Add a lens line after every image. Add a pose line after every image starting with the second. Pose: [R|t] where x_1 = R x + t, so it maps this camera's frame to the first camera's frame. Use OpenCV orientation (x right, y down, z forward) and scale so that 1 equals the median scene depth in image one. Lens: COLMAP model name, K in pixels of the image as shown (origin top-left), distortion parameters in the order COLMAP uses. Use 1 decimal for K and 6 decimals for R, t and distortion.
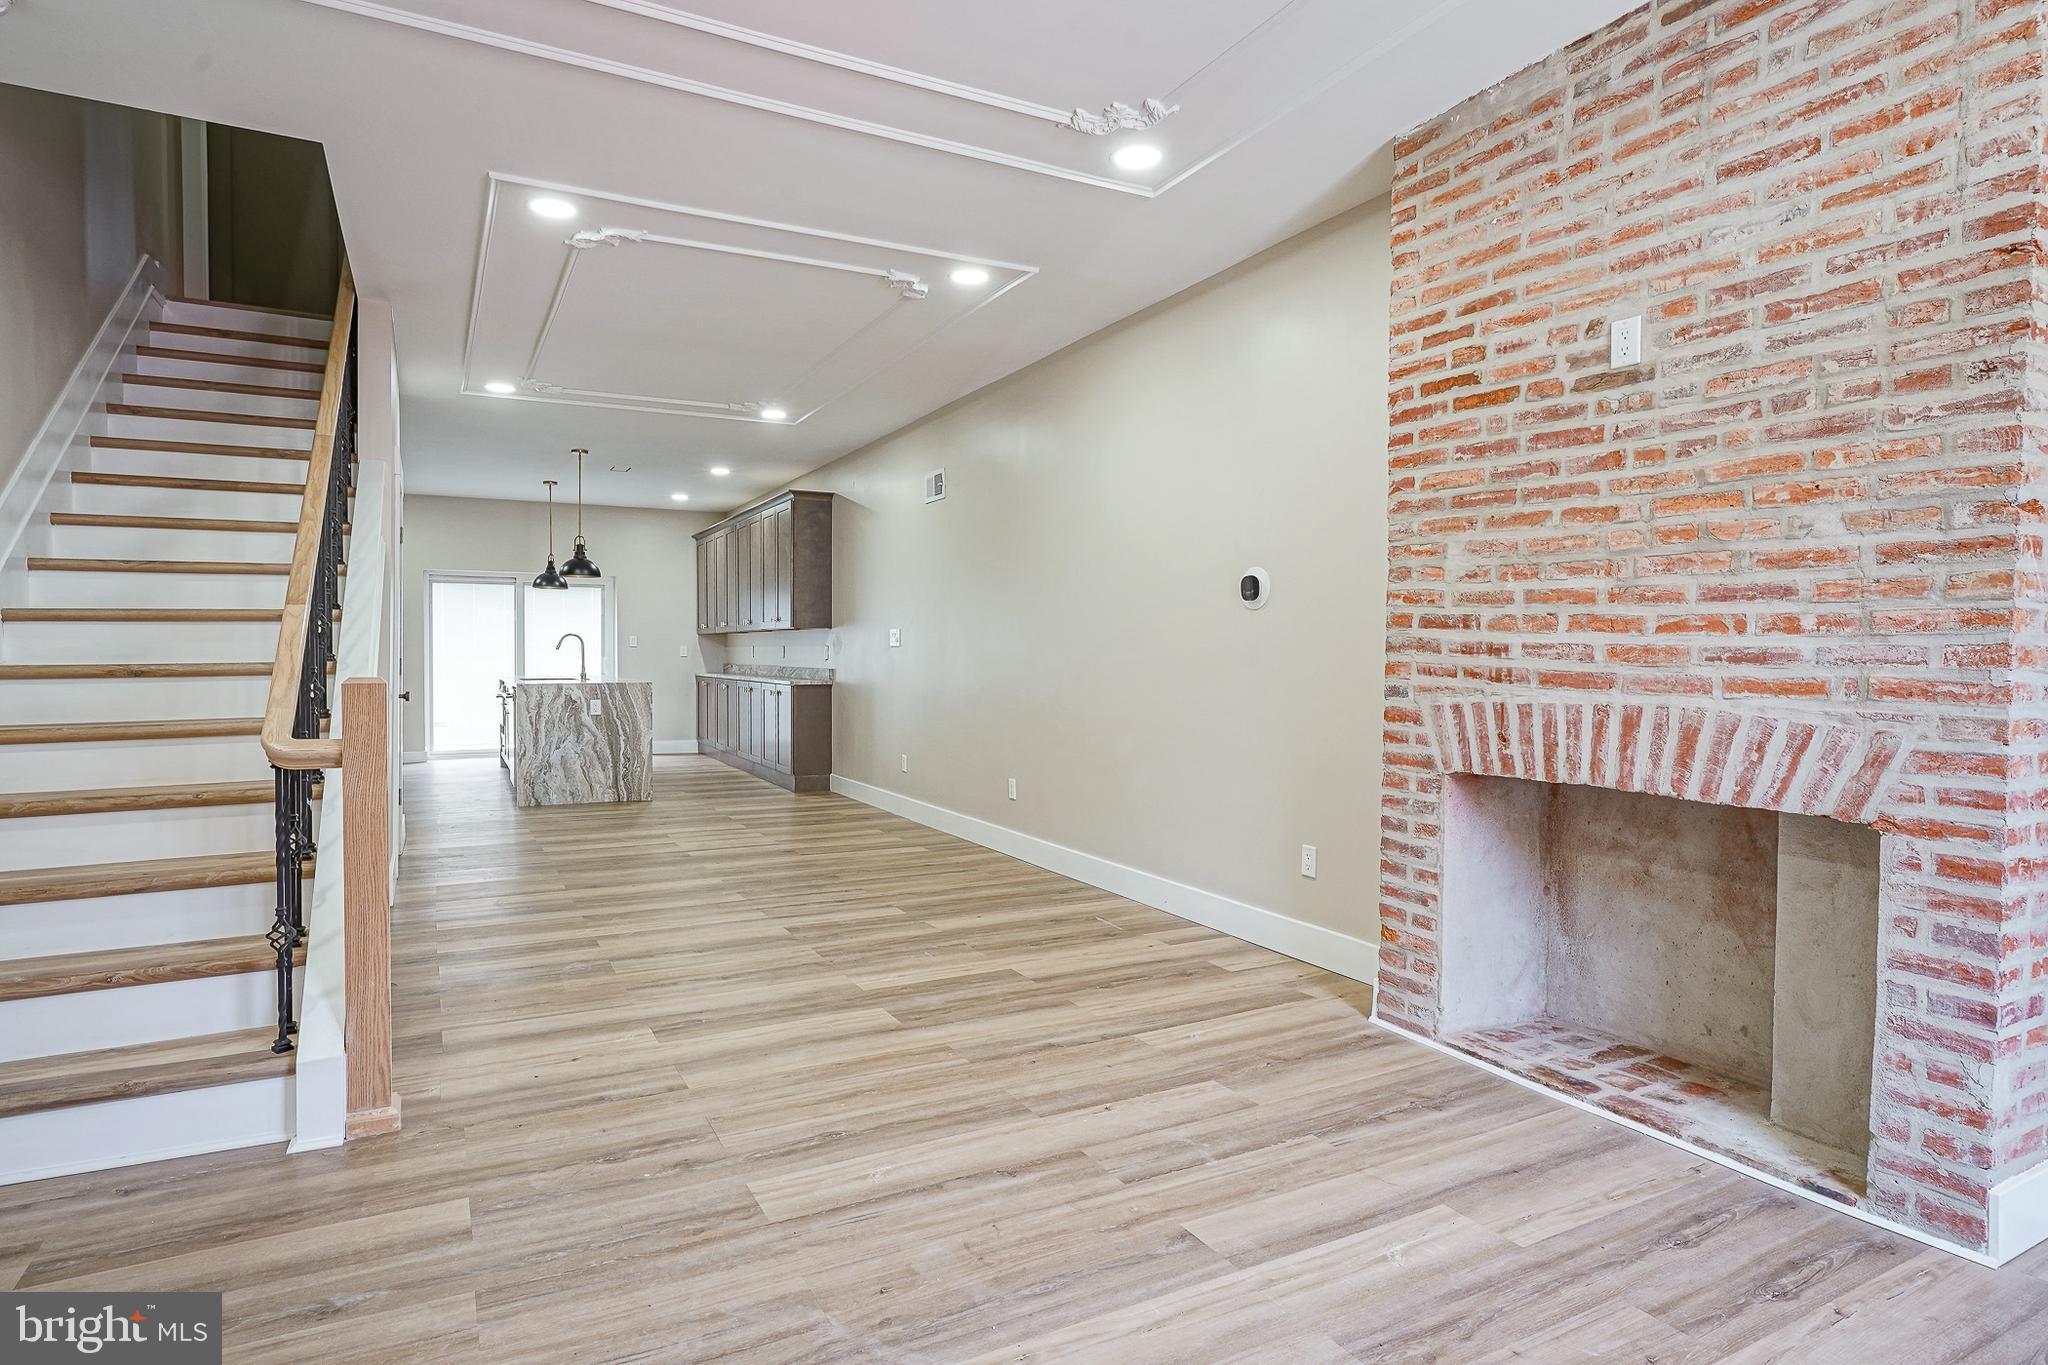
lens RADIAL K [[1176.4, 0, 1207.0], [0, 1176.4, 677.4], [0, 0, 1]] dist [-0.010754, -0.000587]
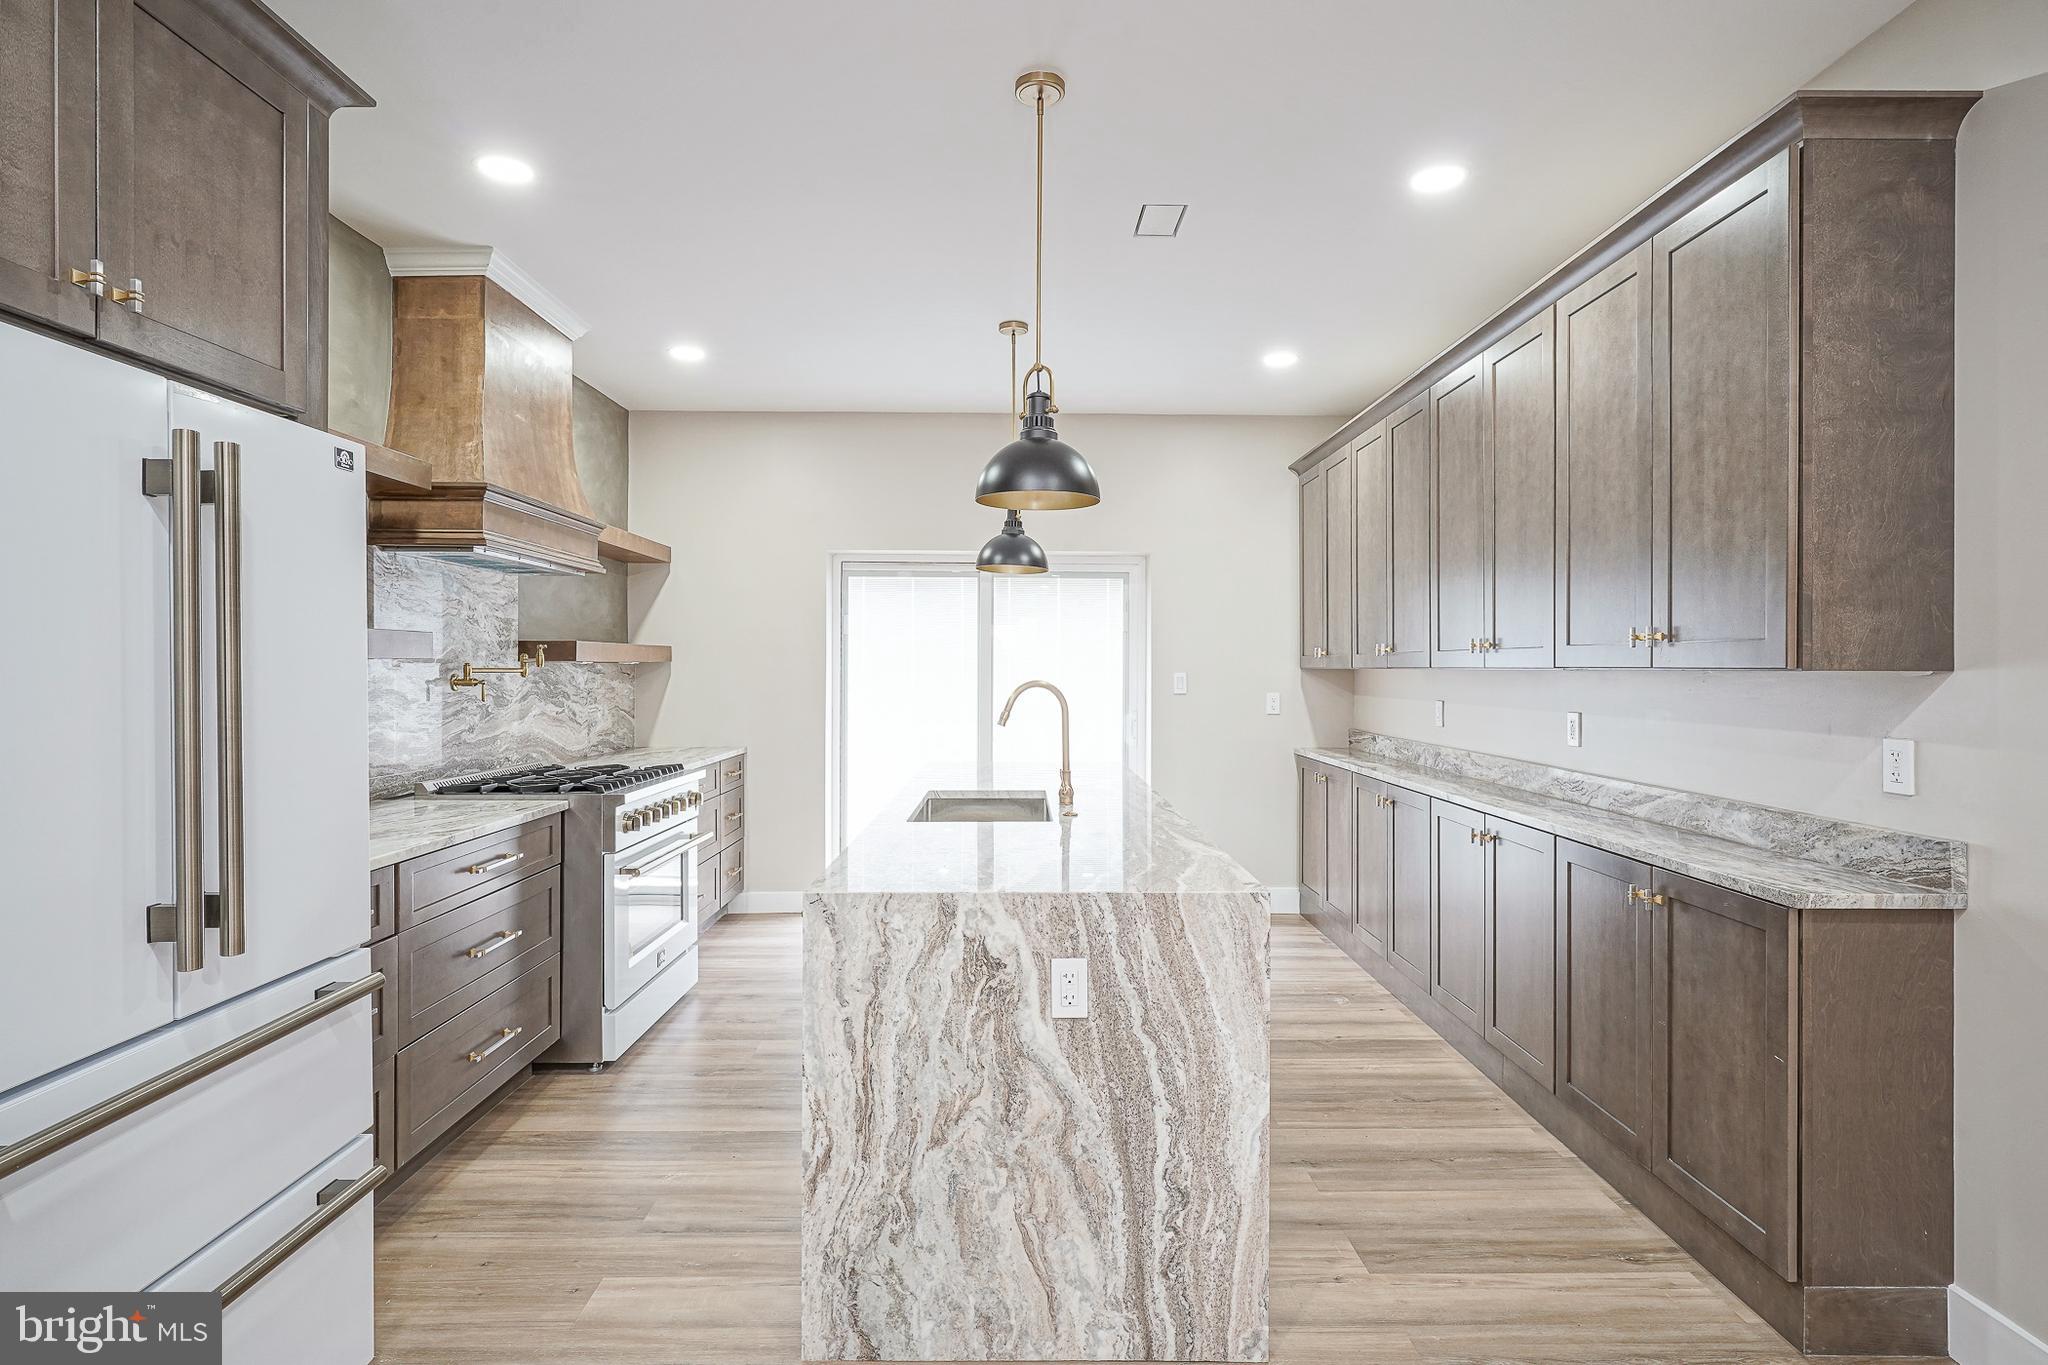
lens RADIAL K [[1045.2, 0, 1036.5], [0, 1045.2, 665.5], [0, 0, 1]] dist [-0.006311, 0.000011]
pose [[0.852409, -0.000399, -0.522875, -0.913358], [-0.009014, 0.999840, -0.015459, -0.093037], [0.522797, 0.017890, 0.852269, 1.791541]]
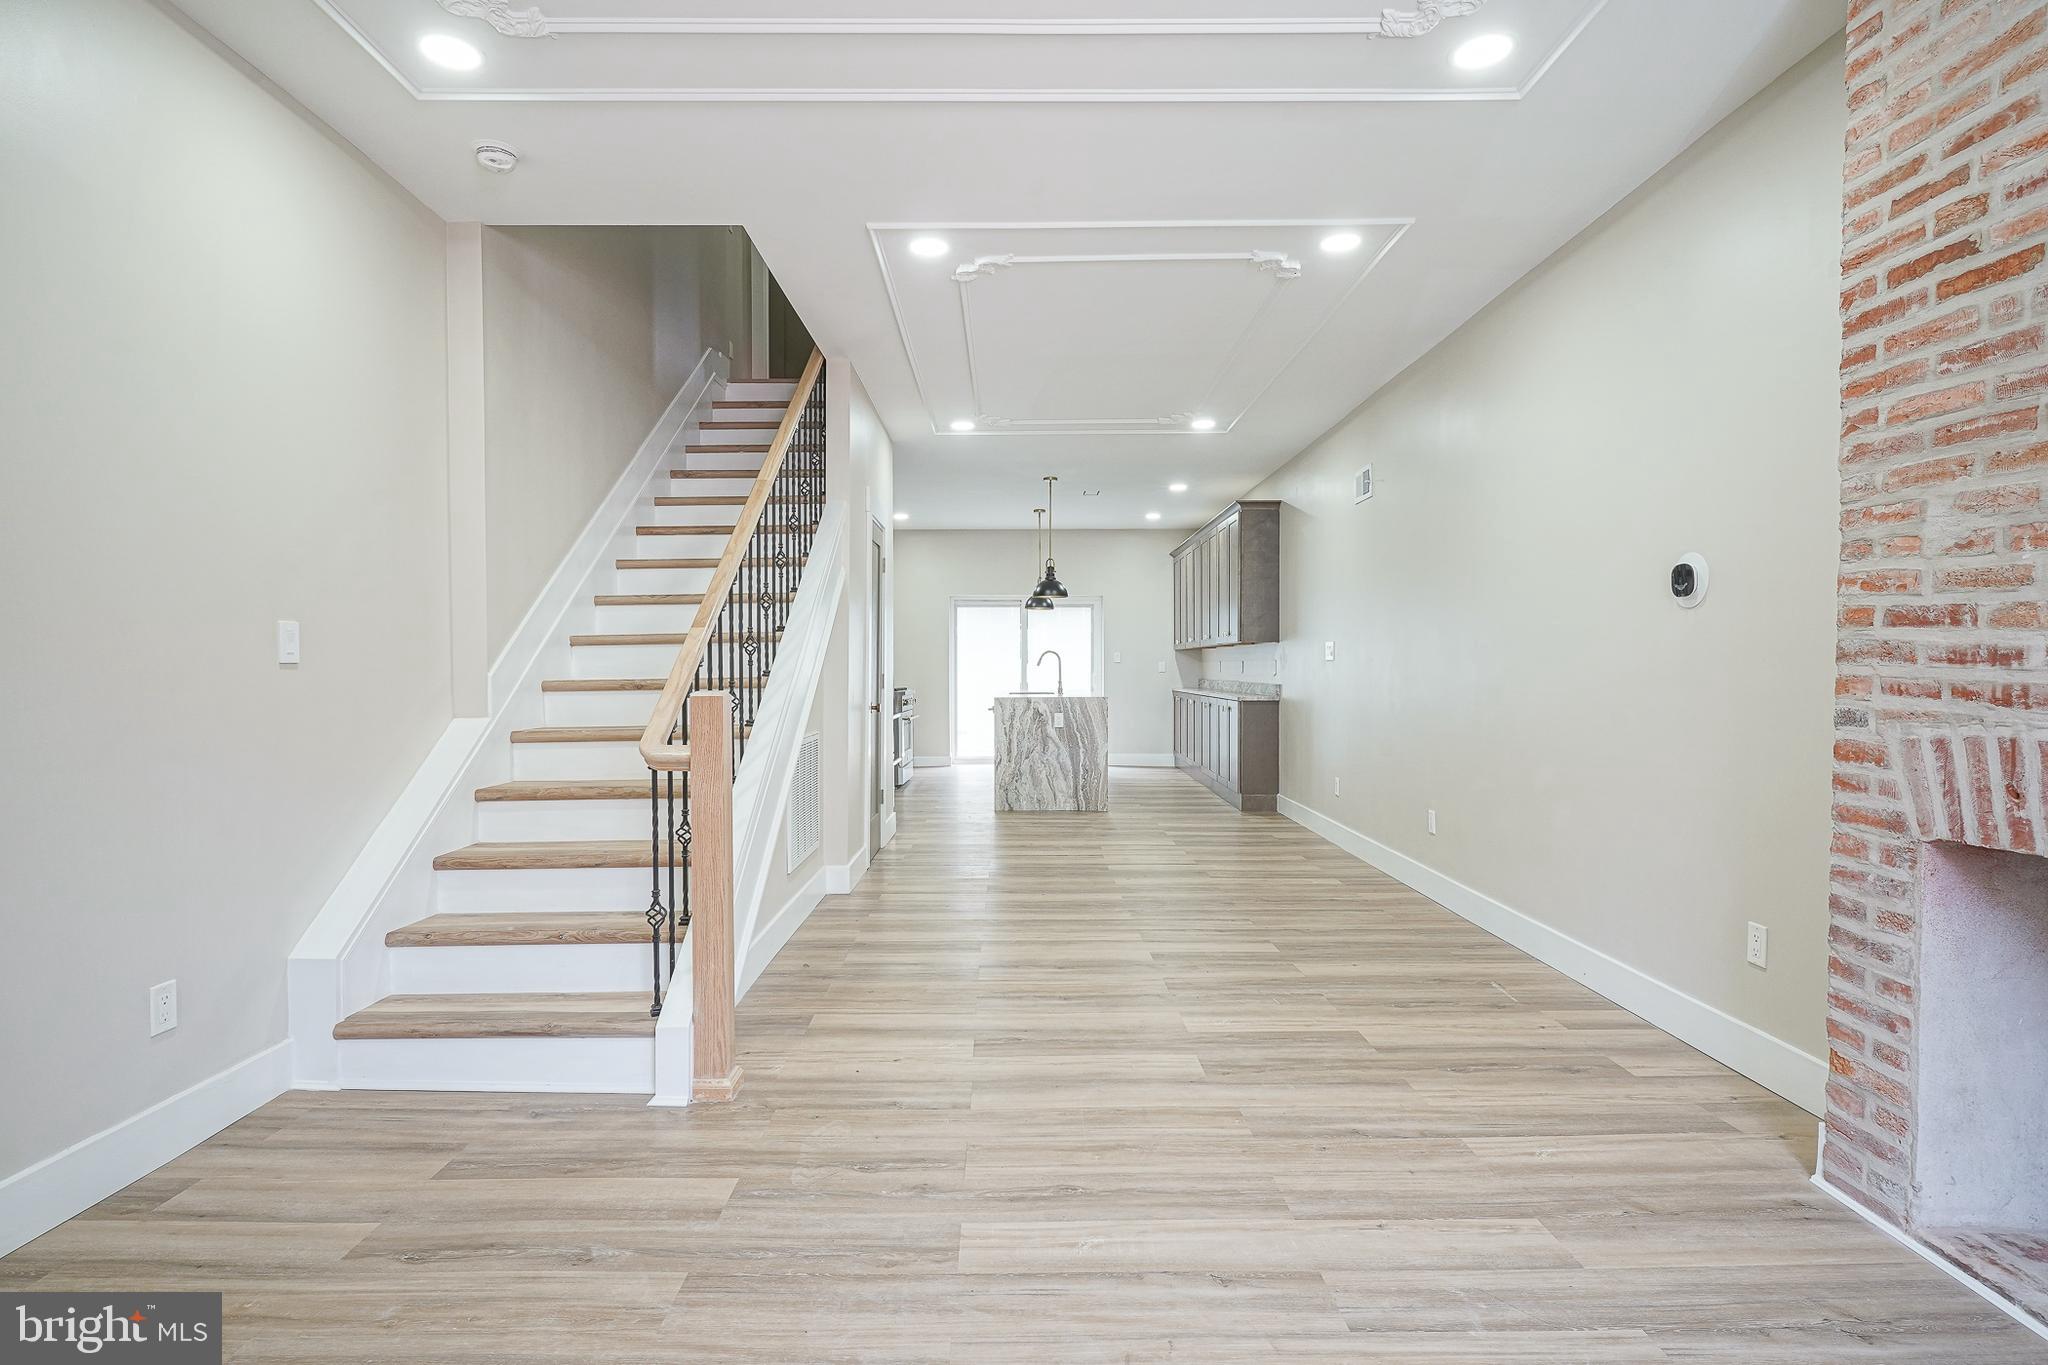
lens RADIAL K [[1232.8, 0, 1058.9], [0, 1232.8, 692.5], [0, 0, 1]] dist [-0.015569, 0.013390]
pose [[0.851826, 0.004919, -0.523802, 0.132805], [-0.005242, 0.999986, 0.000866, -0.001221], [0.523799, 0.002008, 0.851840, 0.124475]]
